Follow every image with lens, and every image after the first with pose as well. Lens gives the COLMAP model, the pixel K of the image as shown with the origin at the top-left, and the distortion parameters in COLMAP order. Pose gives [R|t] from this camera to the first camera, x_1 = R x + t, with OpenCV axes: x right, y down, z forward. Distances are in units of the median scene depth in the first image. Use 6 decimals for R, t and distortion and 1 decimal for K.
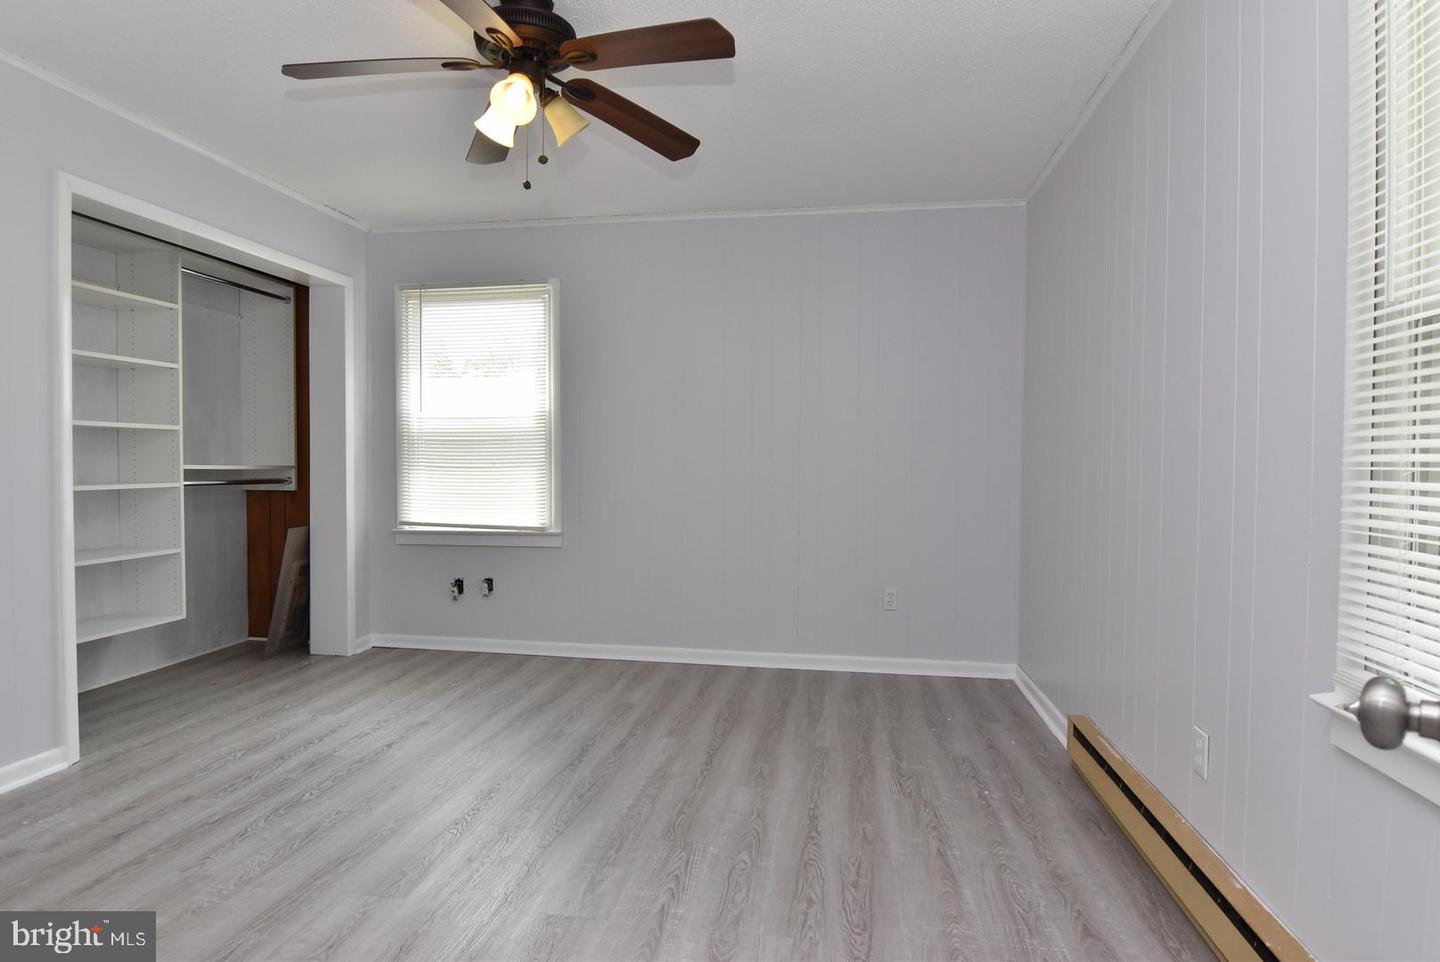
lens RADIAL K [[762.9, 0, 721.8], [0, 762.9, 481.4], [0, 0, 1]] dist [-0.010721, -0.010126]
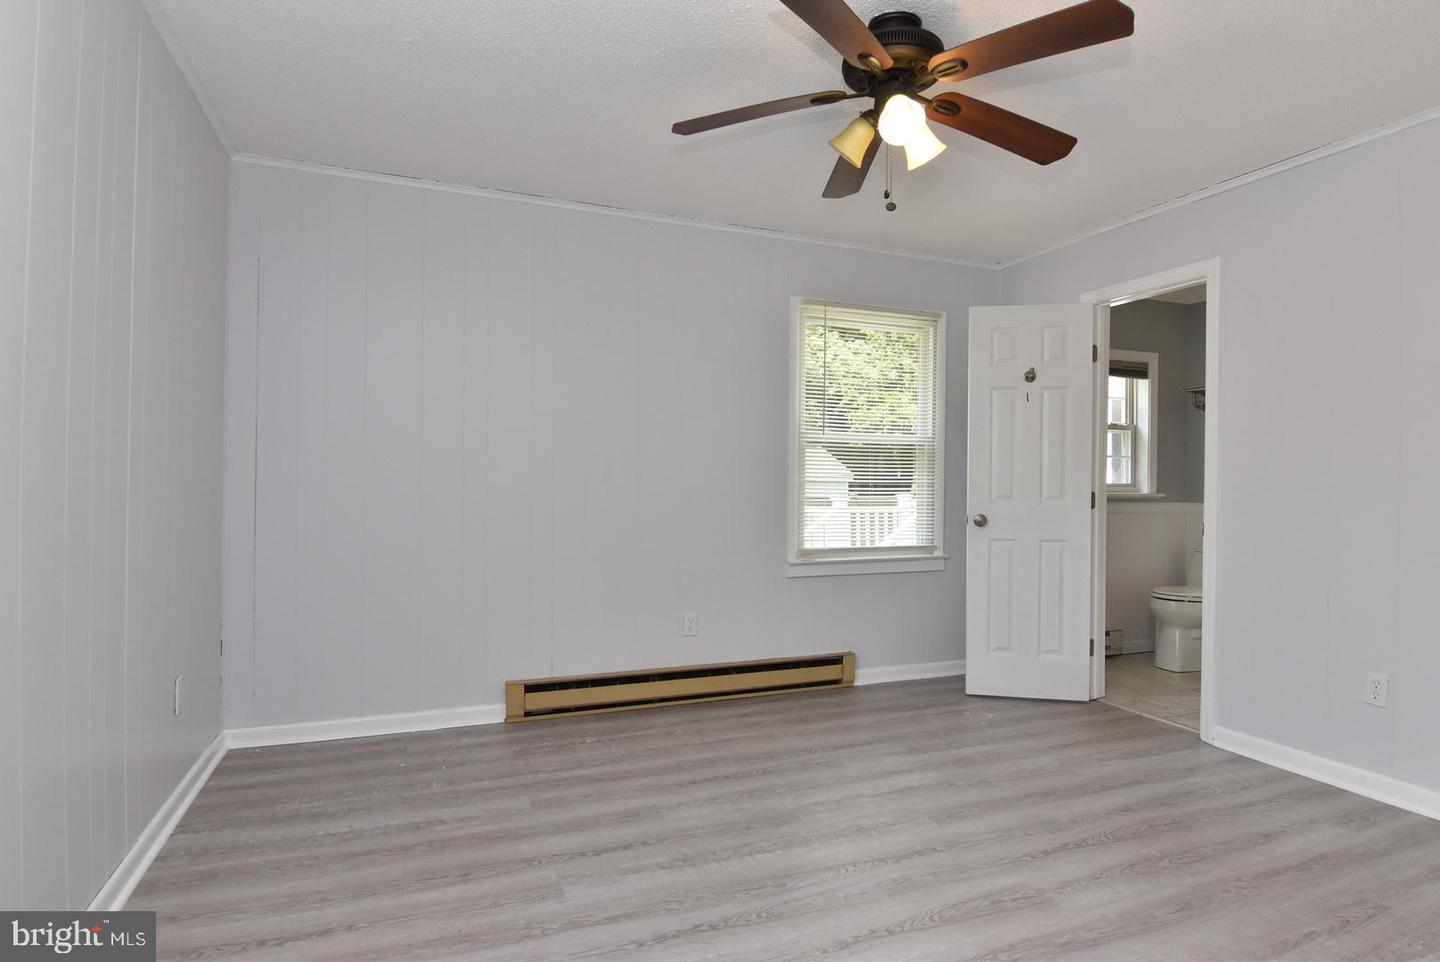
lens RADIAL K [[762.9, 0, 714.7], [0, 762.9, 485.2], [0, 0, 1]] dist [-0.010721, -0.010126]
pose [[-0.504030, -0.018031, 0.863498, -0.602344], [0.012005, 0.999539, 0.027879, -0.036872], [-0.863602, 0.024418, -0.503582, 1.025555]]
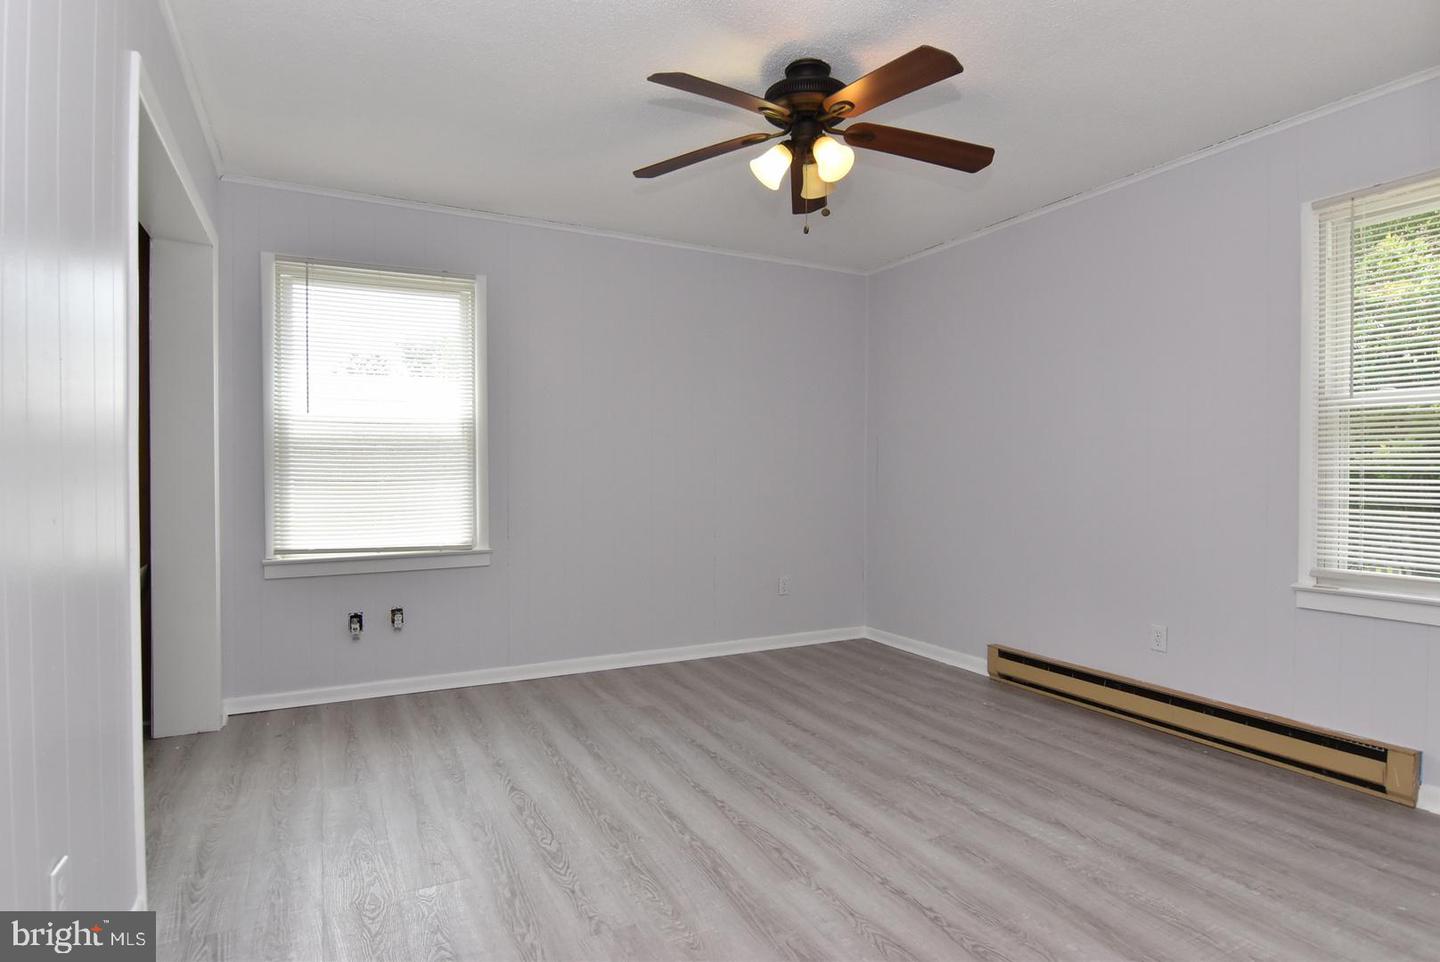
lens RADIAL K [[762.9, 0, 723.8], [0, 762.9, 479.7], [0, 0, 1]] dist [-0.010721, -0.010126]
pose [[0.803555, -0.012780, 0.595094, -0.626027], [0.020671, 0.999766, -0.006442, -0.006984], [-0.594872, 0.017477, 0.803631, 0.098780]]
